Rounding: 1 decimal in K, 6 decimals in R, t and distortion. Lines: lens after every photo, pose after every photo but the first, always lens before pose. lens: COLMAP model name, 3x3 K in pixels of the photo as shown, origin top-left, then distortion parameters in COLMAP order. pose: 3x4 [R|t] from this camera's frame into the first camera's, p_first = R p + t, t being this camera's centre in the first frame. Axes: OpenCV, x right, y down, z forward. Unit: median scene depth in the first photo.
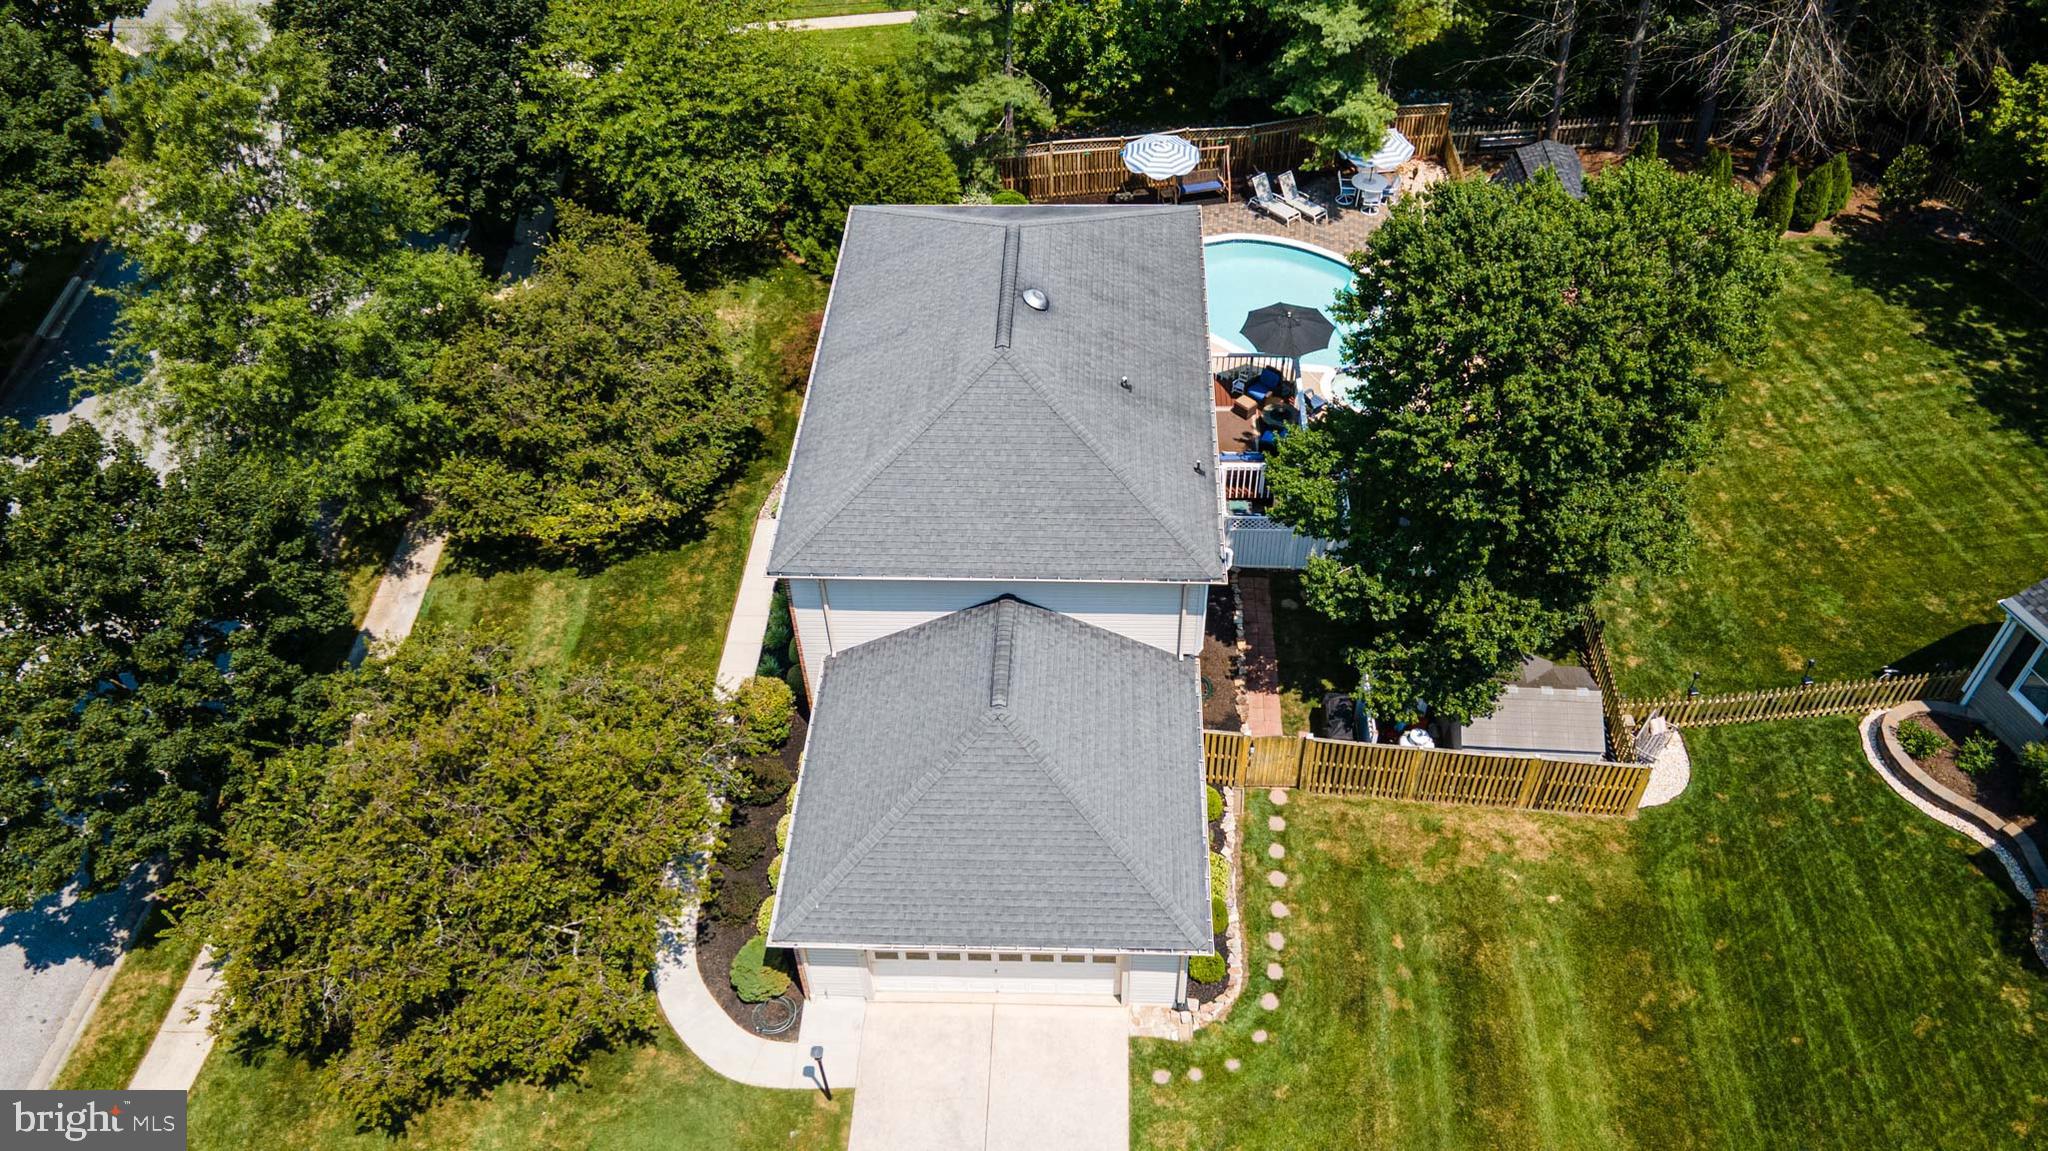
lens RADIAL K [[1492.2, 0, 1040.9], [0, 1492.2, 579.4], [0, 0, 1]] dist [0.018136, 0.054901]
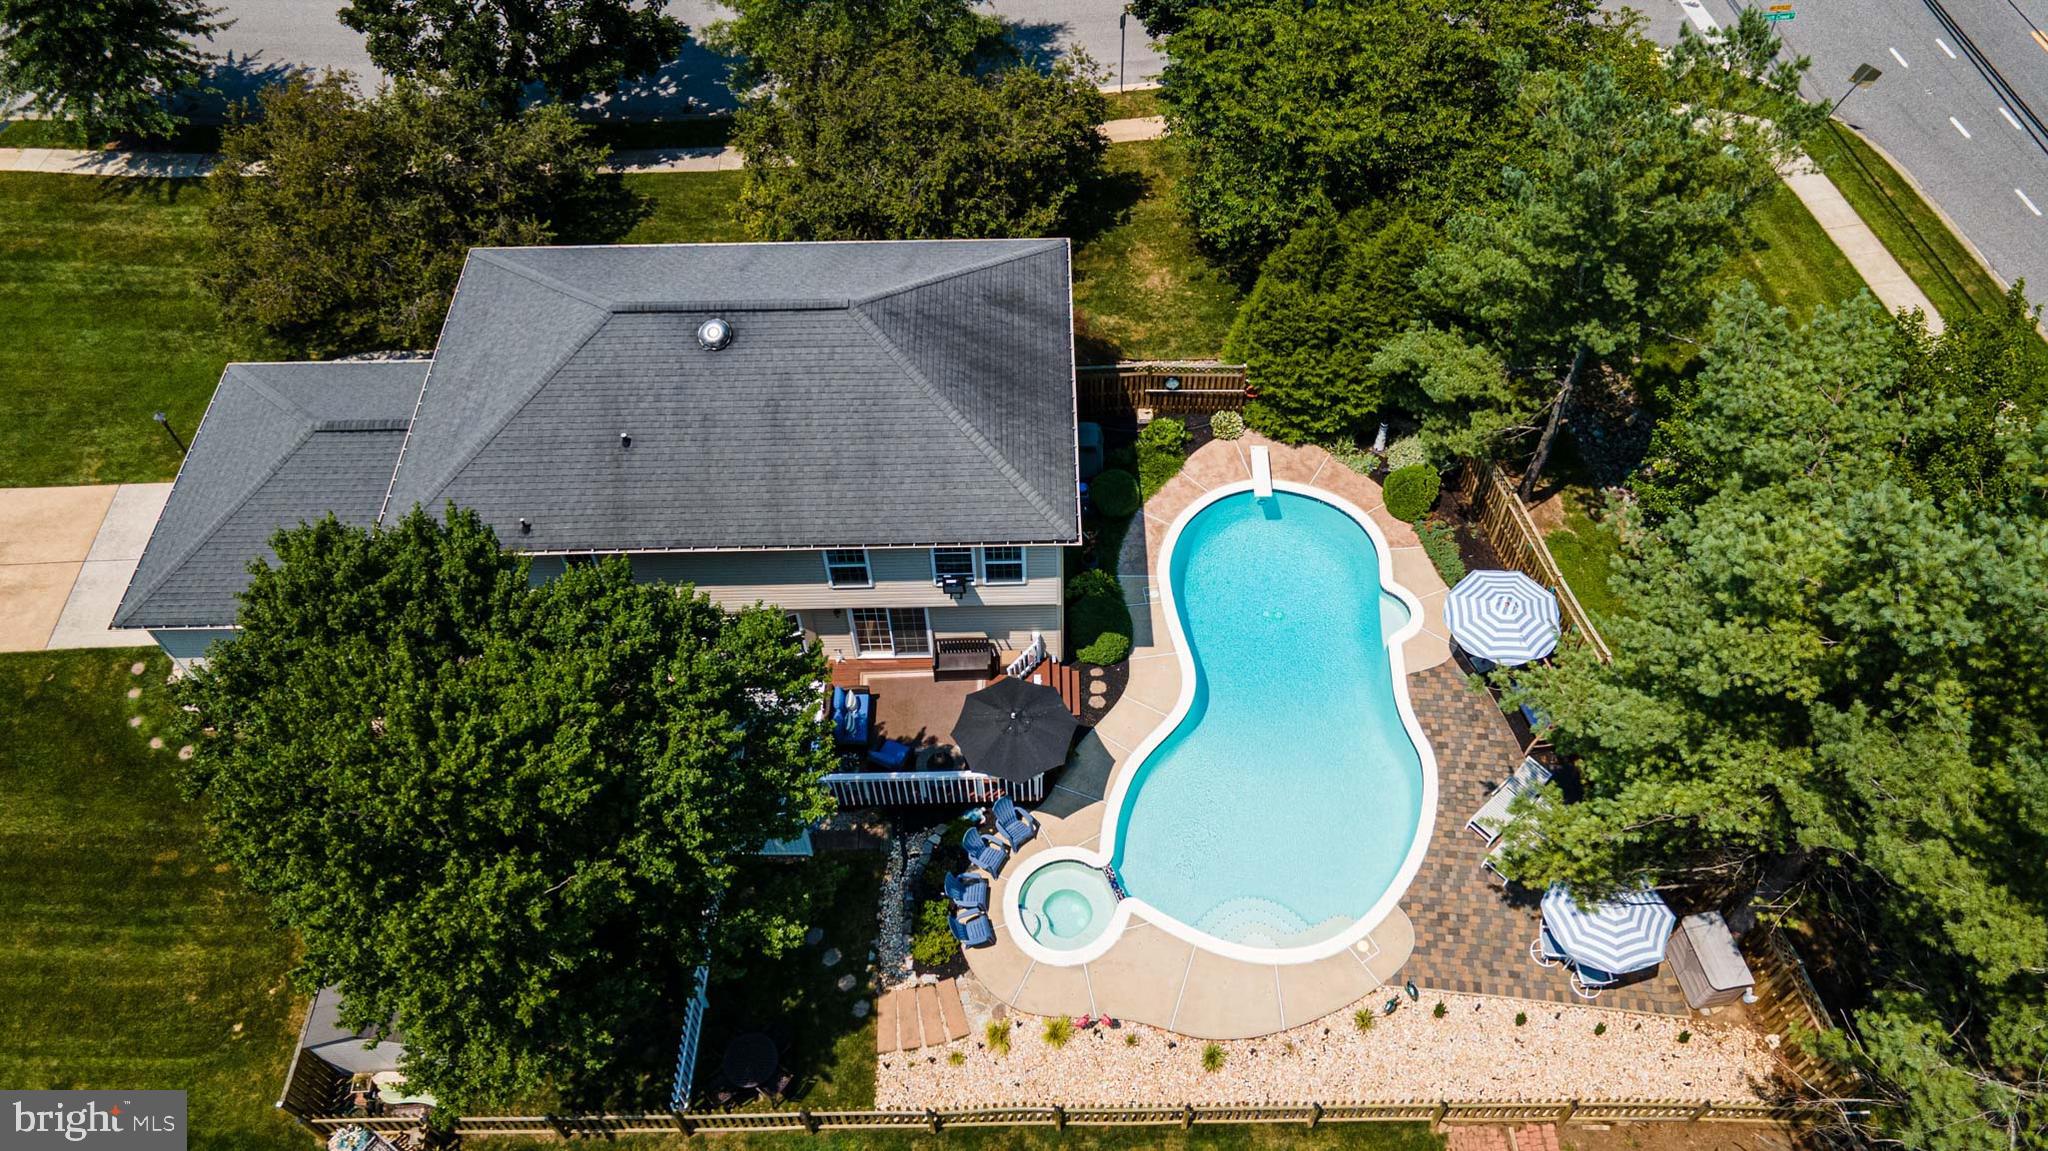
lens RADIAL K [[1493.2, 0, 1046.9], [0, 1493.2, 577.8], [0, 0, 1]] dist [0.033016, 0.004848]
pose [[0.050790, 0.805637, -0.590228, 0.736462], [-0.690837, 0.455129, 0.561785, -0.853645], [0.721224, 0.379218, 0.579680, 0.732730]]
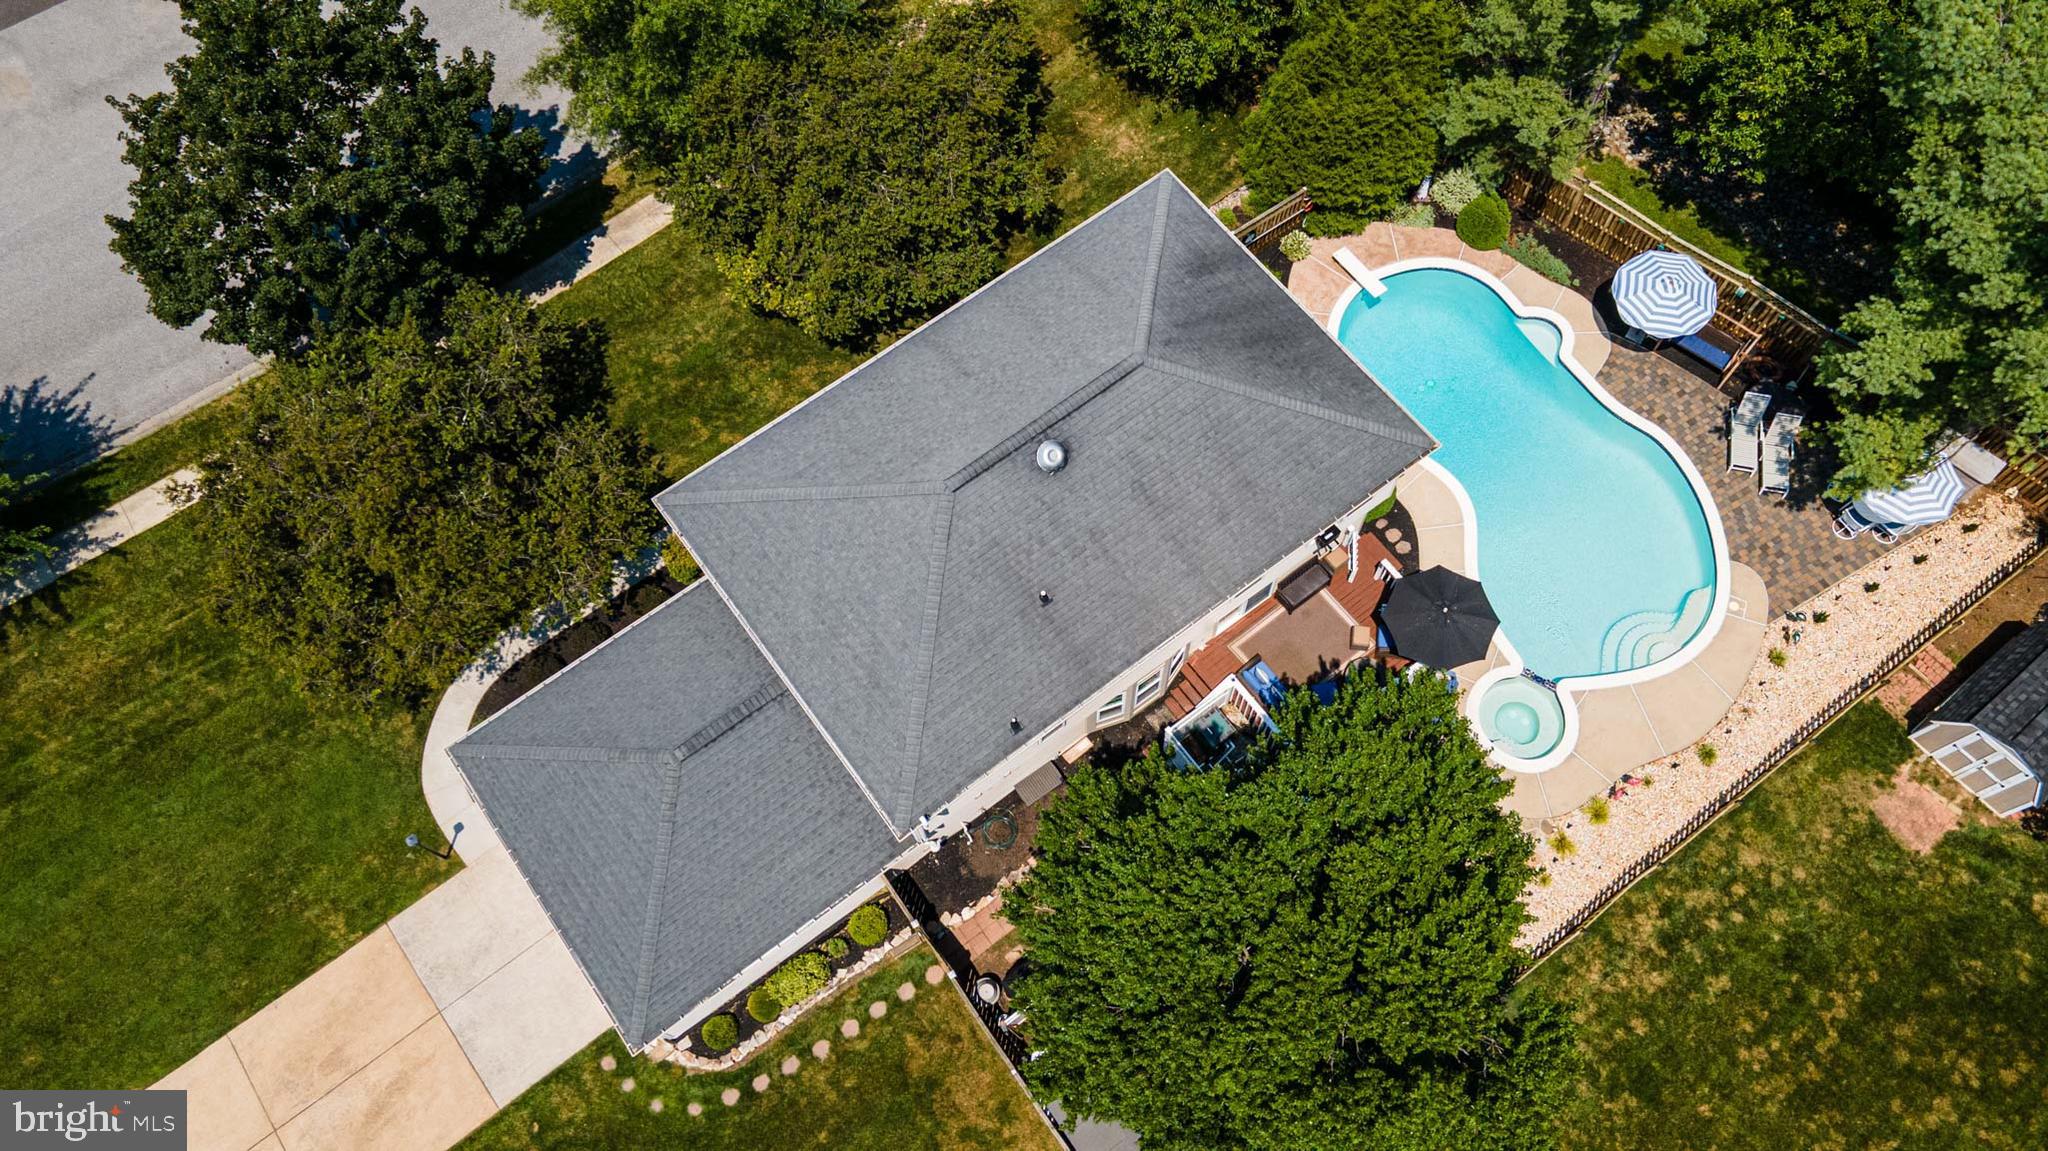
lens RADIAL K [[1492.2, 0, 1040.9], [0, 1492.2, 579.4], [0, 0, 1]] dist [0.018136, 0.054901]
pose [[0.631392, 0.716704, -0.296107, 0.341707], [-0.538132, 0.679891, 0.498159, -0.636947], [0.558353, -0.155189, 0.814959, 0.274054]]
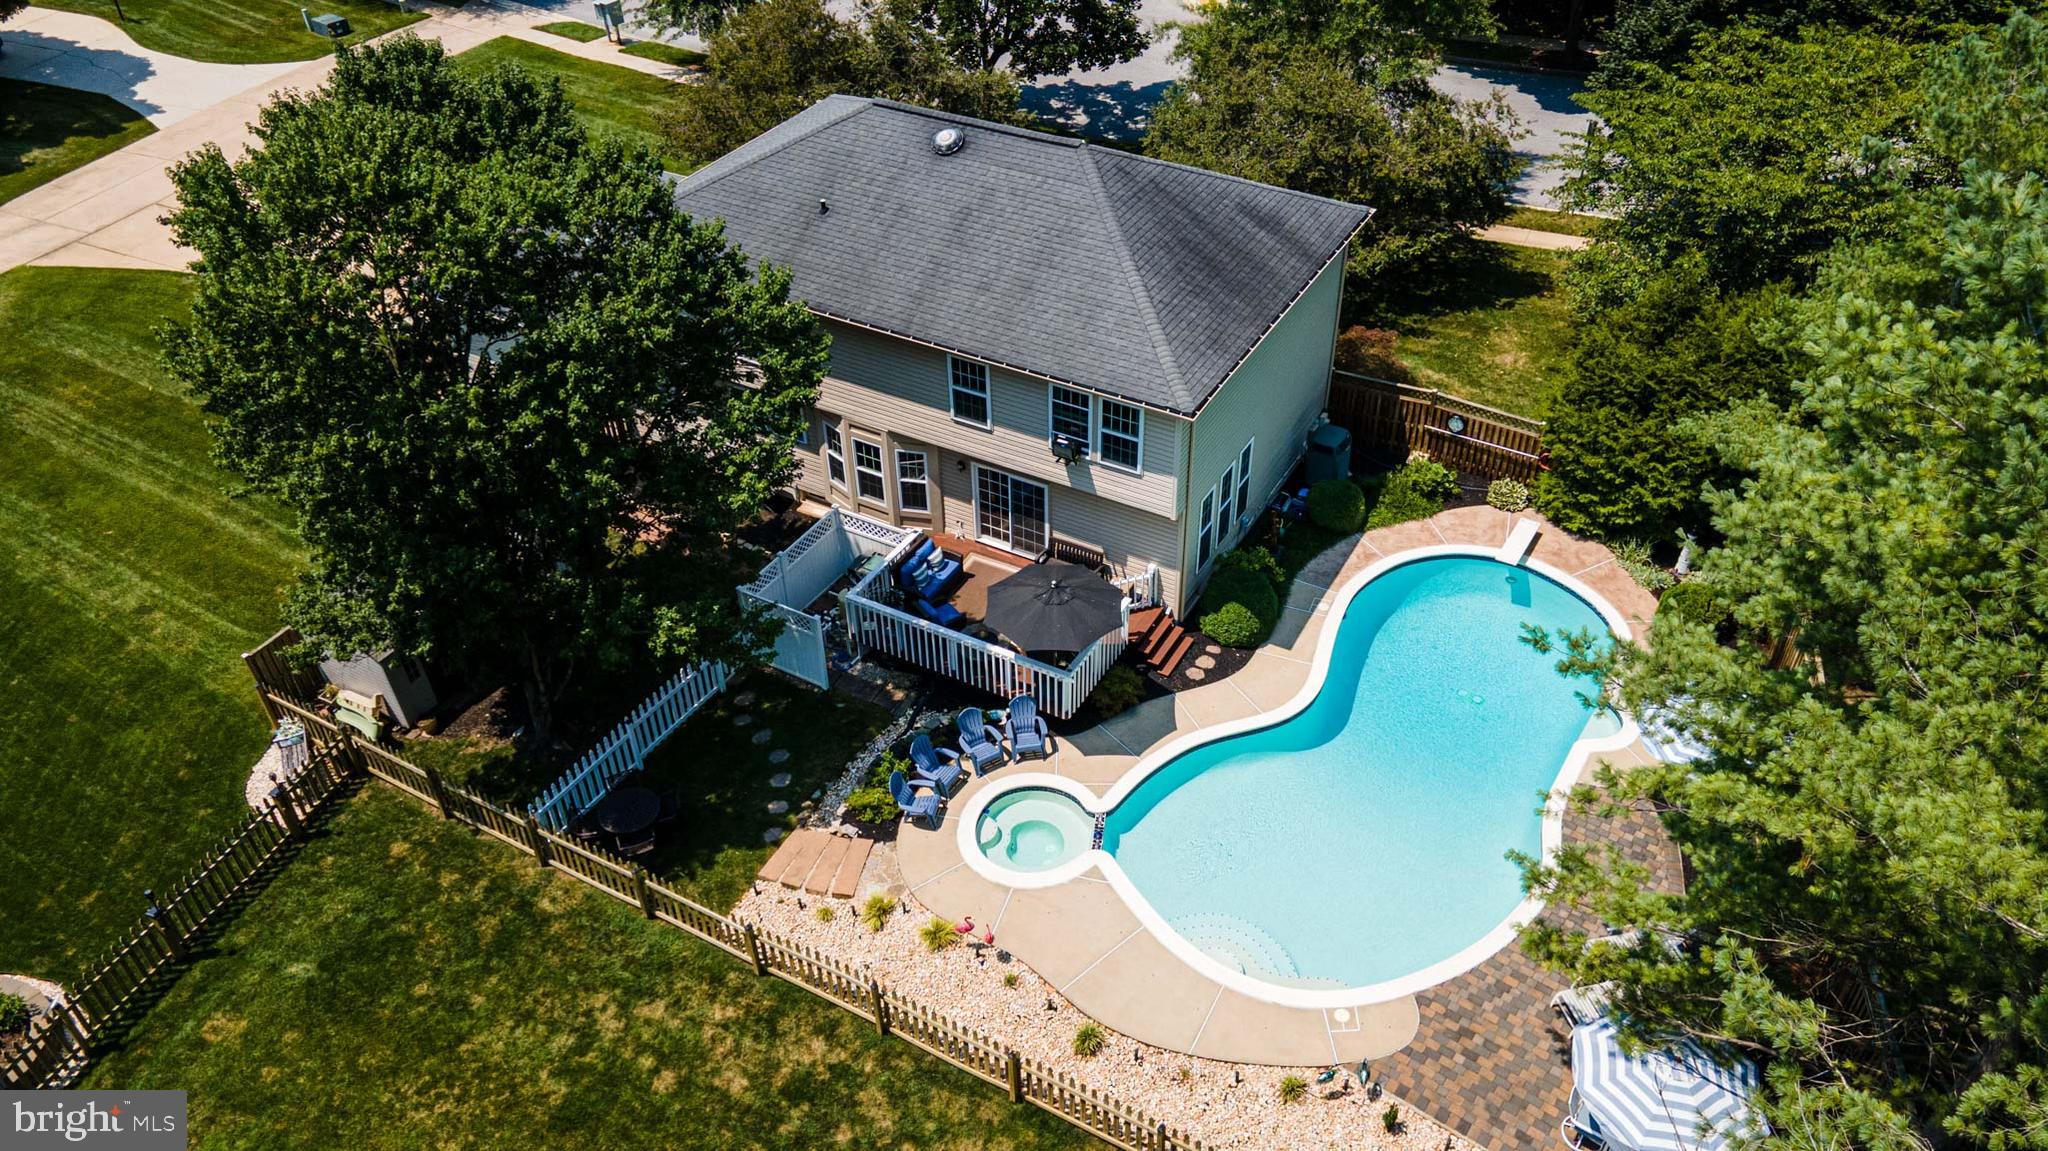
lens RADIAL K [[1492.2, 0, 1040.9], [0, 1492.2, 579.4], [0, 0, 1]] dist [0.018136, 0.054901]
pose [[-0.455032, 0.582482, -0.673543, 0.803116], [-0.606543, 0.351045, 0.713353, -0.847232], [0.651960, 0.733131, 0.193564, 1.156594]]
